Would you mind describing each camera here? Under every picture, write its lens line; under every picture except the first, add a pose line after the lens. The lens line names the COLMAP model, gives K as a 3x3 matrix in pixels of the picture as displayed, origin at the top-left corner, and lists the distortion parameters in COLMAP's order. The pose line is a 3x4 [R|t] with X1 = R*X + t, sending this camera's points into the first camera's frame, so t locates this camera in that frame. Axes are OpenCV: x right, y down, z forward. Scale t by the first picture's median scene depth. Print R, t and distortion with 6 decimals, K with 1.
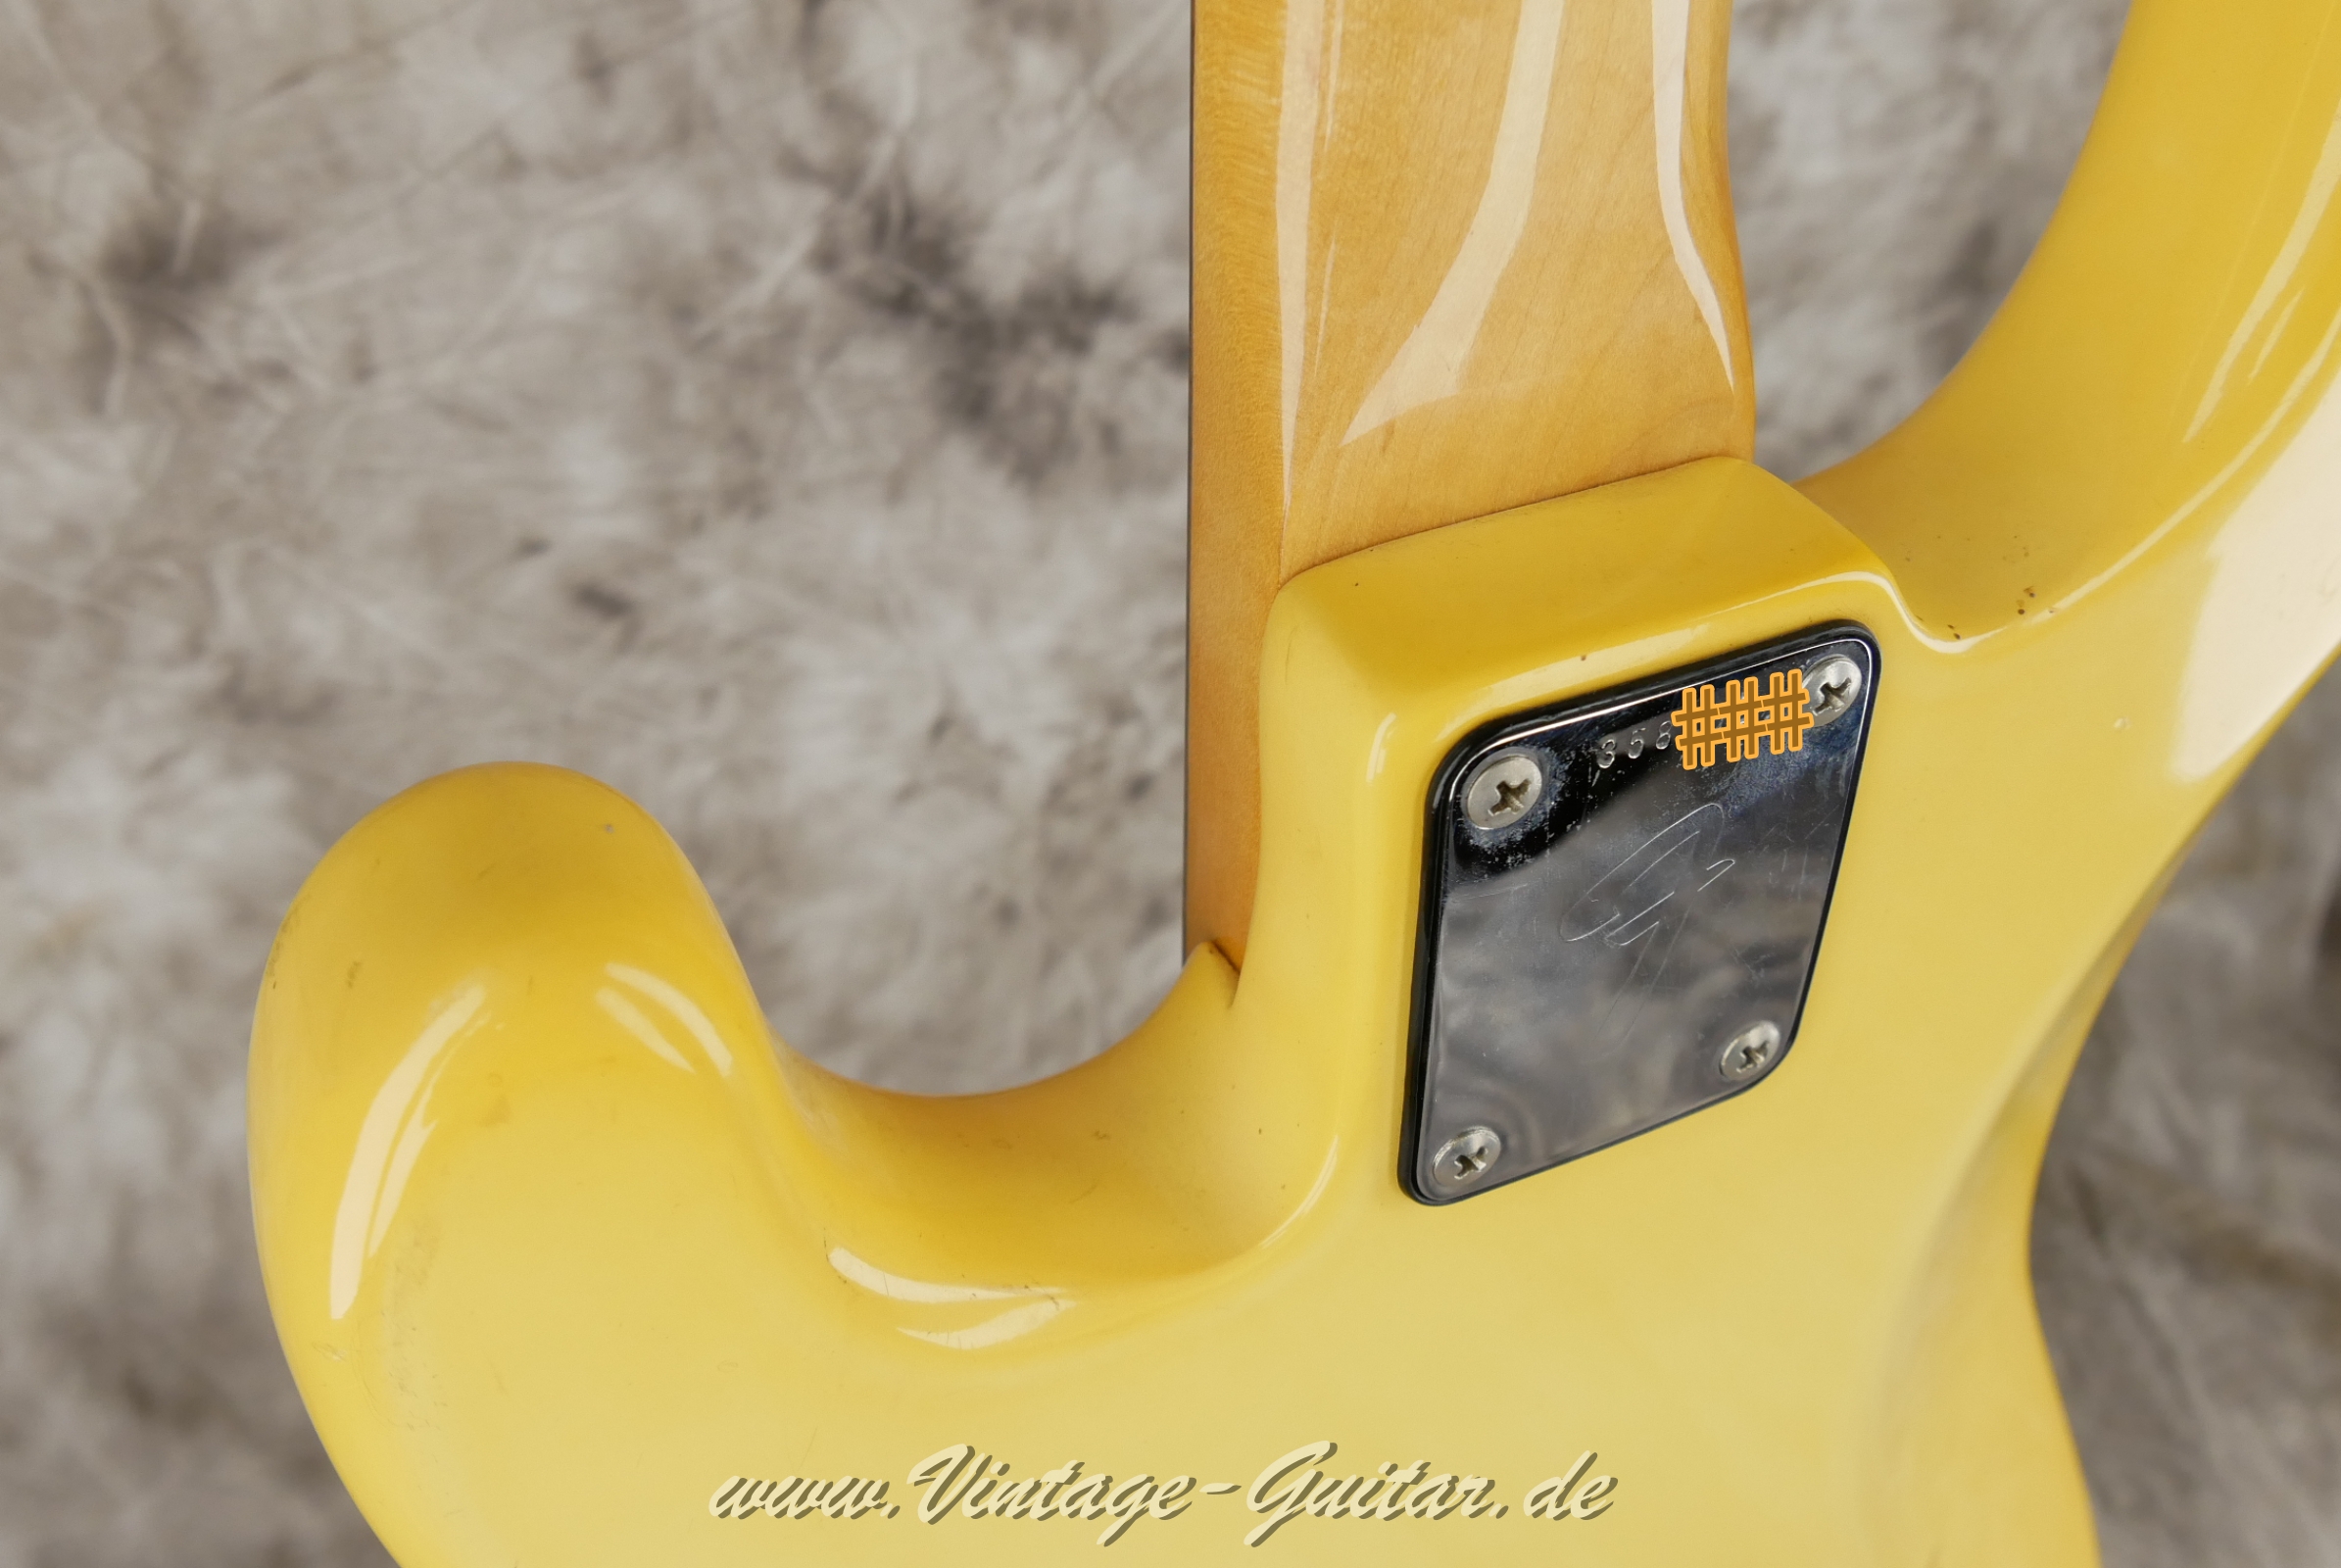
lens RADIAL K [[2146.7, 0, 1150.7], [0, 2146.7, 787.2], [0, 0, 1]] dist [-0.033413, 0.000000]
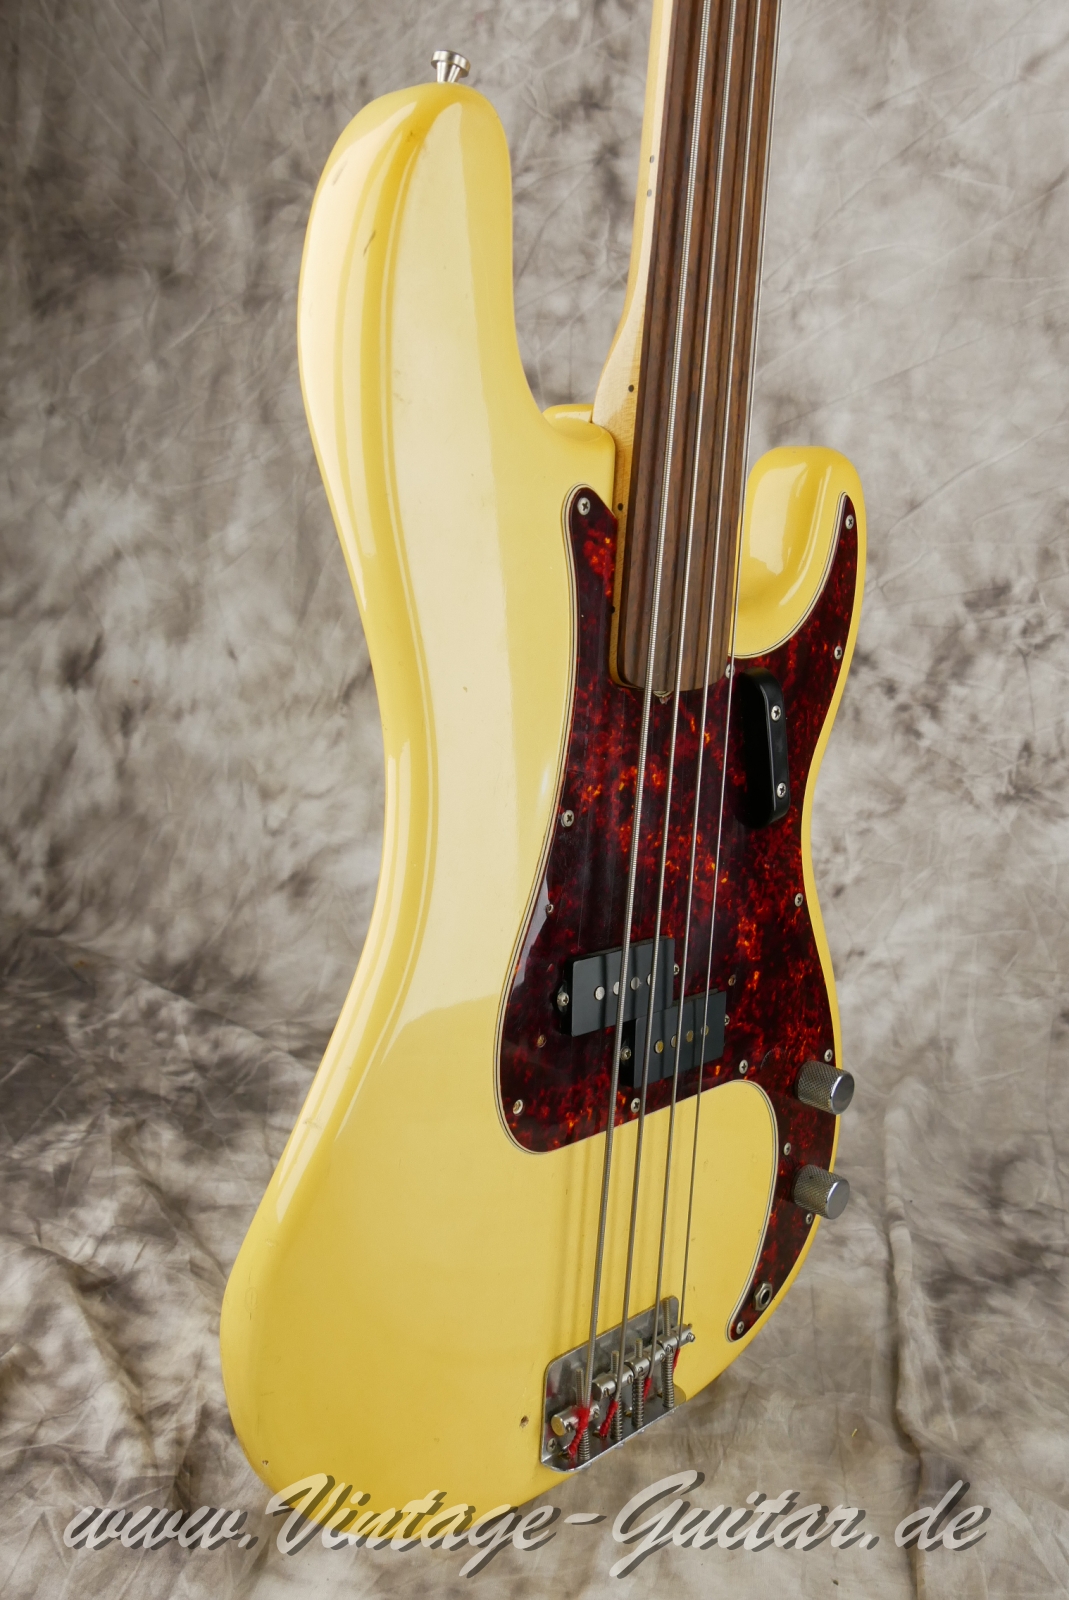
lens RADIAL K [[1467.2, 0, 541.1], [0, 1467.2, 813.6], [0, 0, 1]] dist [-0.033413, 0.000000]
pose [[0.834337, 0.217559, -0.506508, 0.698766], [-0.456925, 0.786948, -0.414646, 1.010655], [0.308385, 0.577391, 0.755988, -0.517026]]
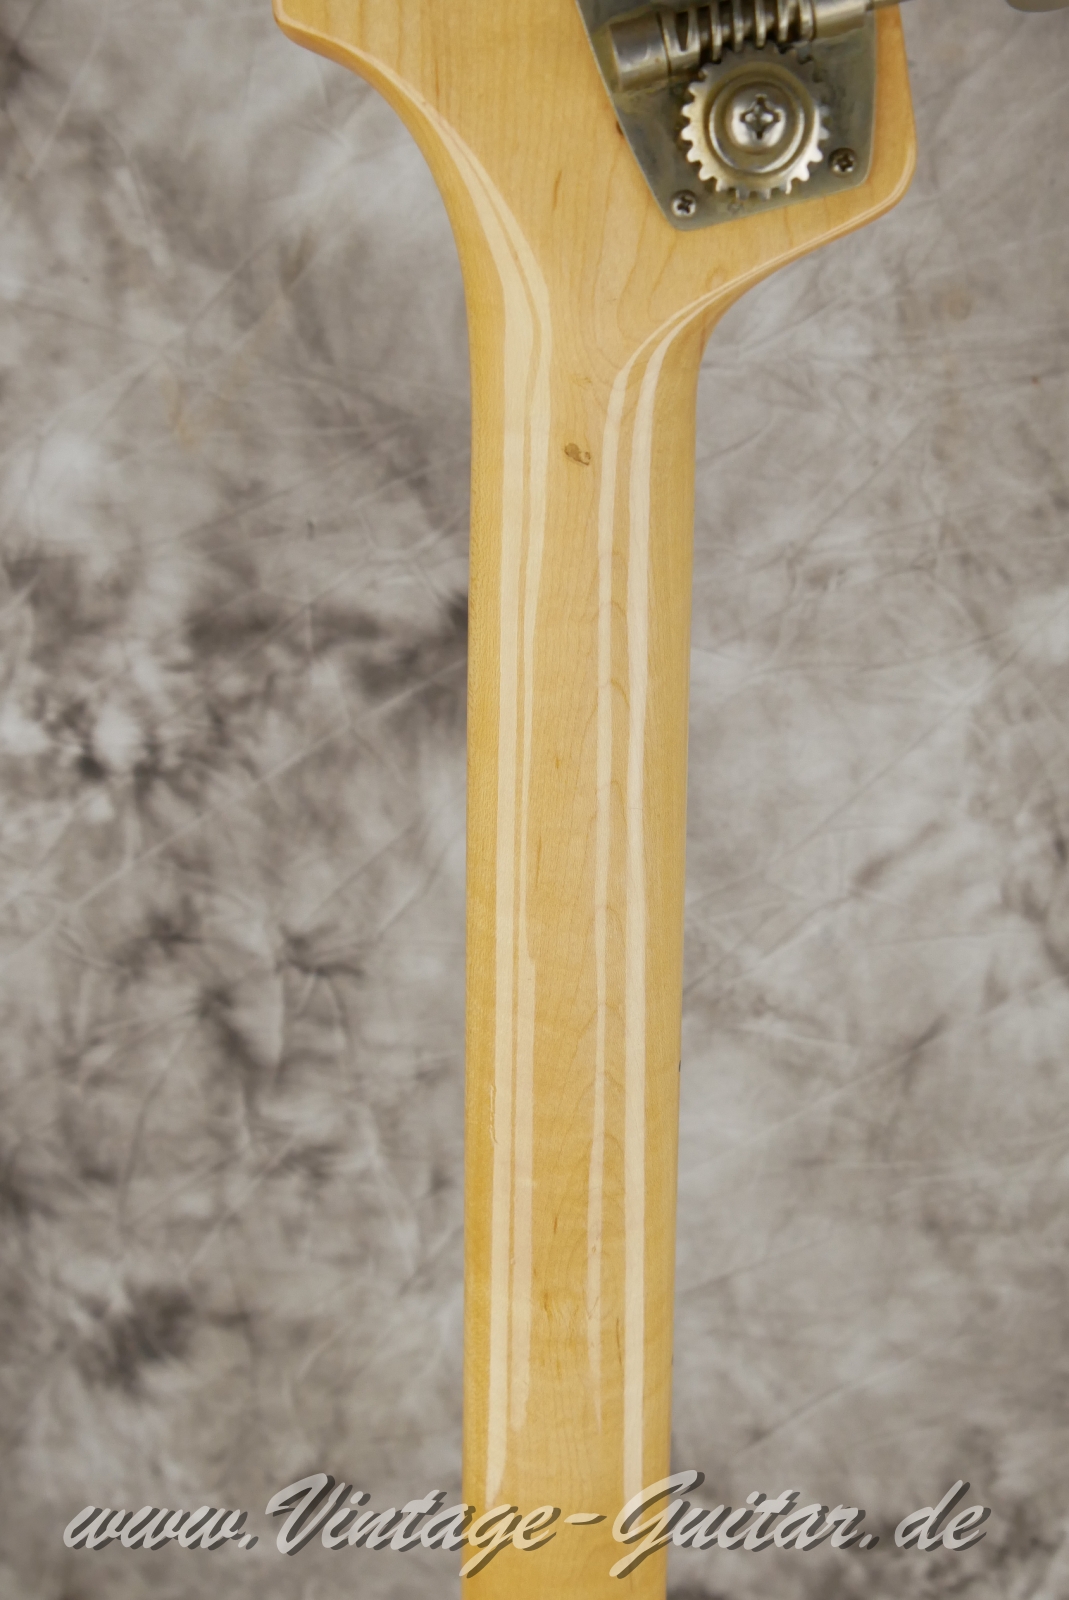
lens RADIAL K [[1467.2, 0, 532.4], [0, 1467.2, 791.4], [0, 0, 1]] dist [-0.033413, 0.000000]
pose [[0.884597, 0.192674, -0.424695, 0.283367], [-0.301490, 0.931042, -0.205582, -0.659238], [0.355798, 0.309899, 0.881686, -0.572244]]
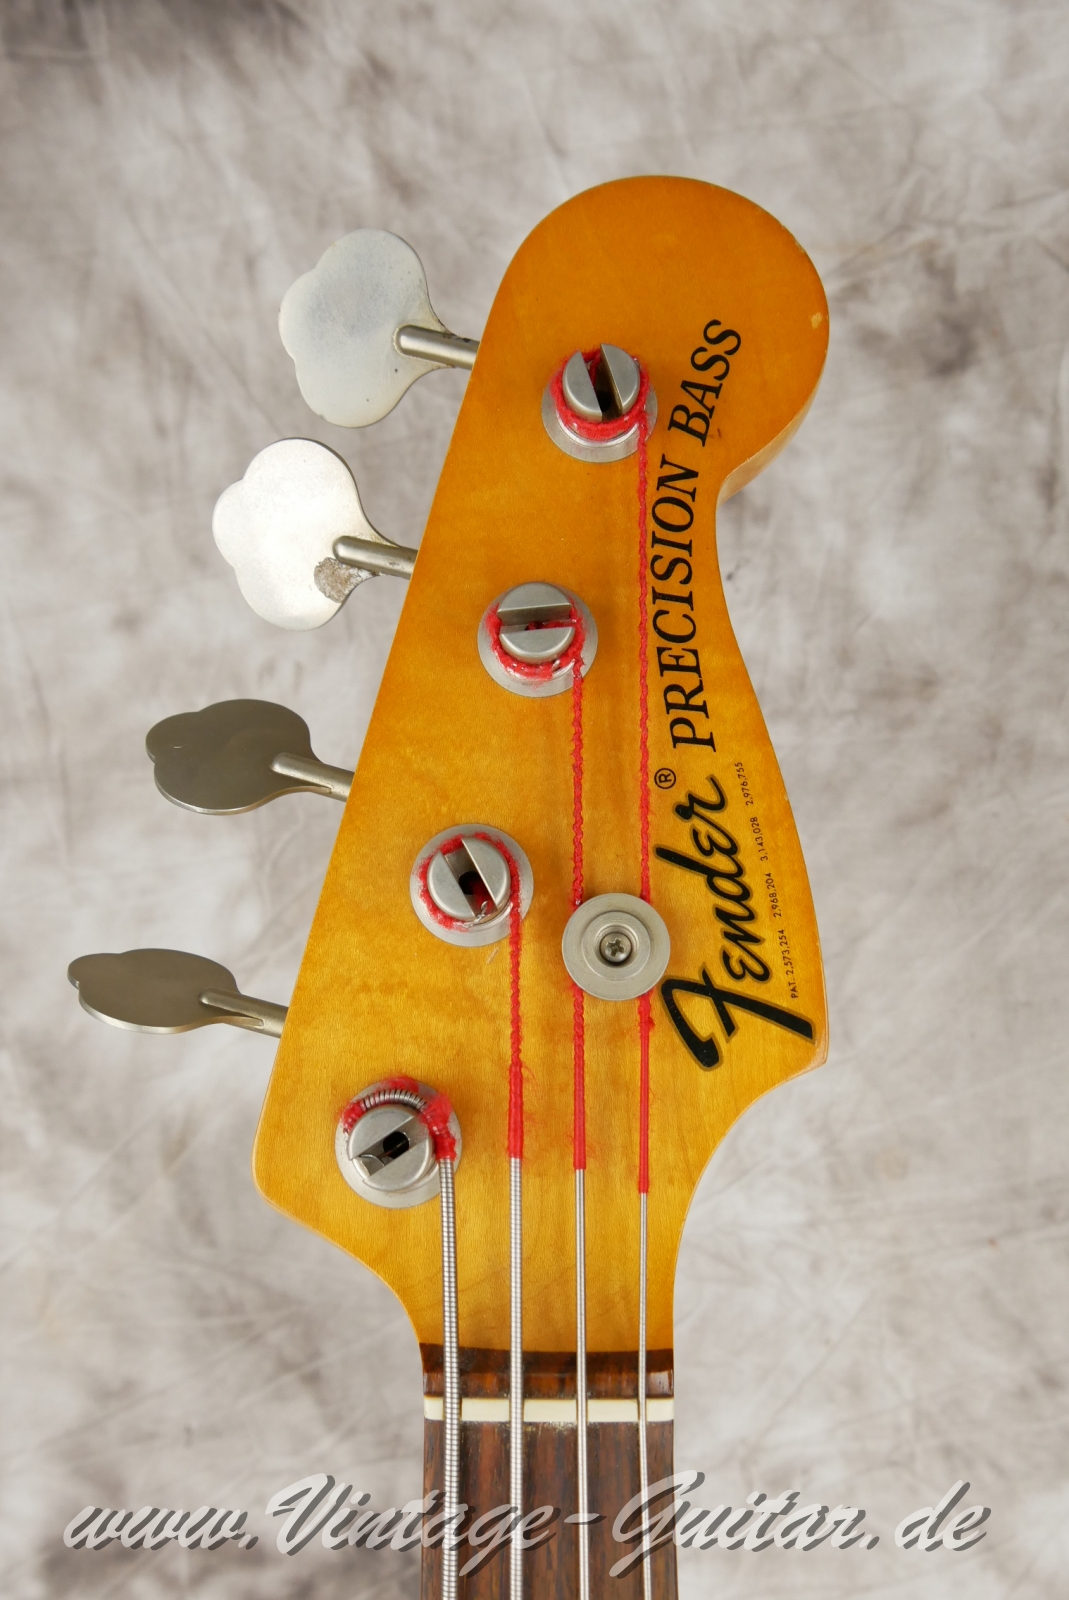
lens RADIAL K [[1466.2, 0, 530.6], [0, 1466.2, 797.3], [0, 0, 1]] dist [-0.036246, 0.000000]
pose [[0.883744, -0.058998, -0.464236, 0.289506], [-0.268630, 0.748343, -0.606482, -0.822520], [0.383189, 0.660683, 0.645496, -0.517551]]
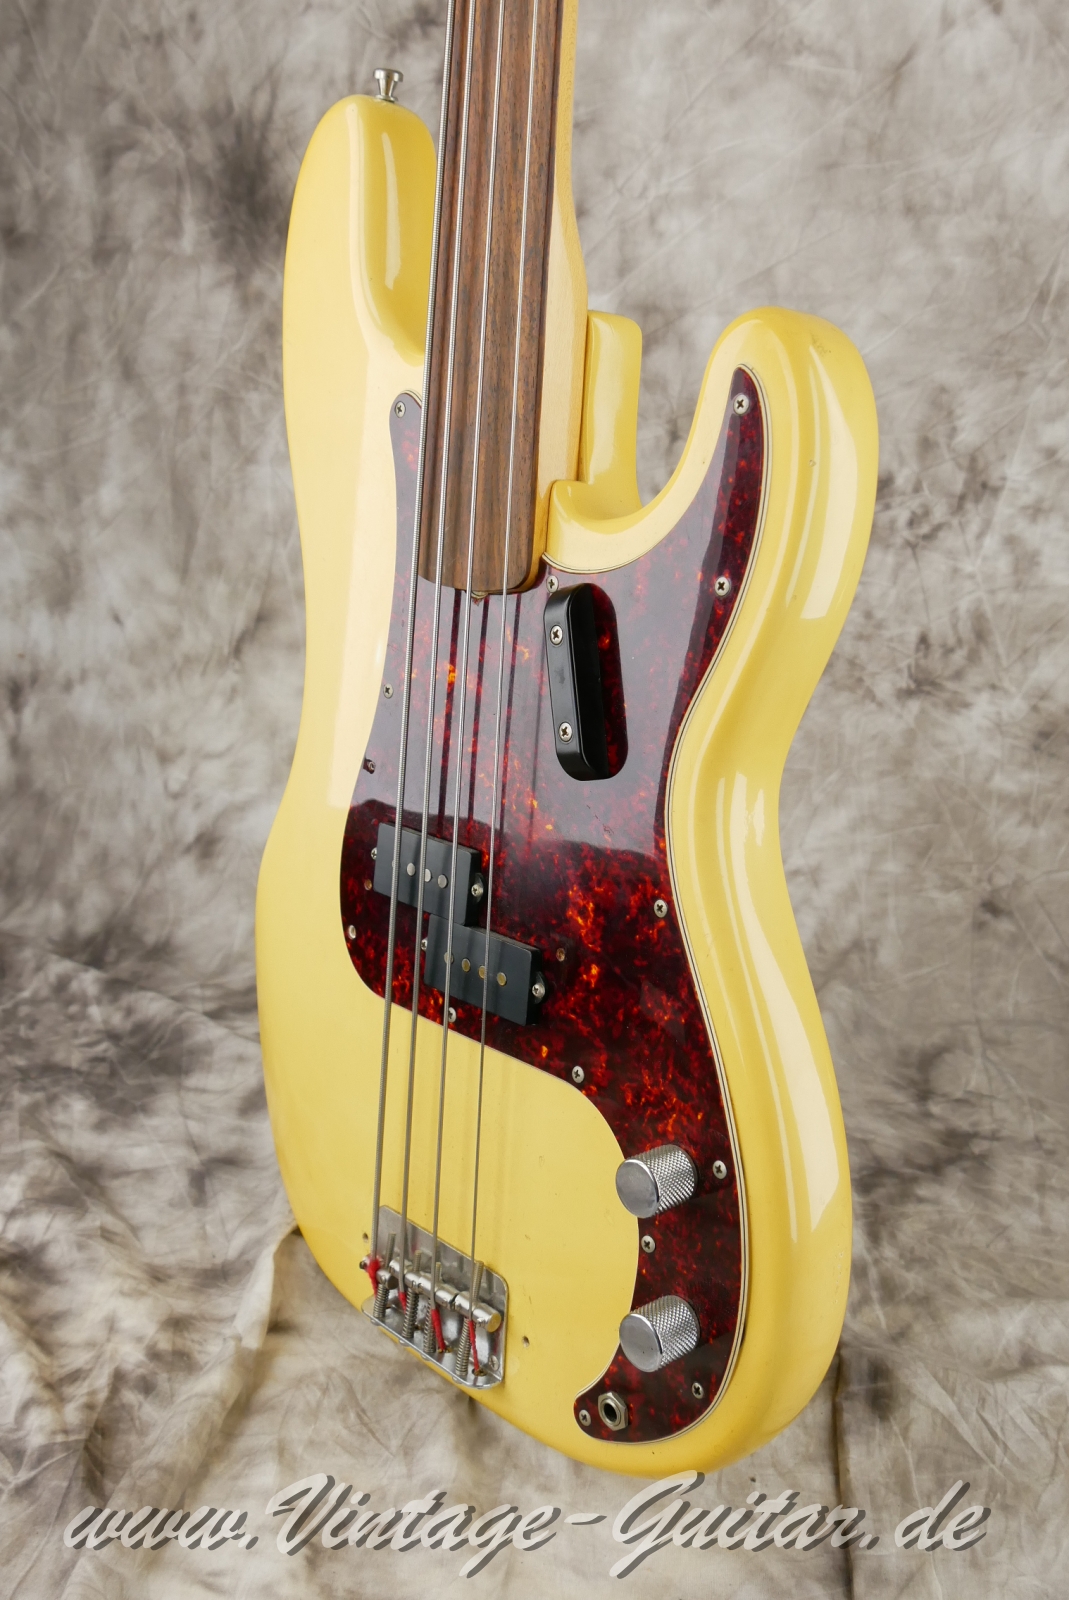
lens RADIAL K [[1467.2, 0, 538.2], [0, 1467.2, 812.0], [0, 0, 1]] dist [-0.033413, 0.000000]
pose [[0.864236, 0.154223, -0.478865, 0.756946], [-0.372089, 0.836577, -0.402105, 0.993779], [0.338594, 0.525694, 0.780384, -0.453093]]
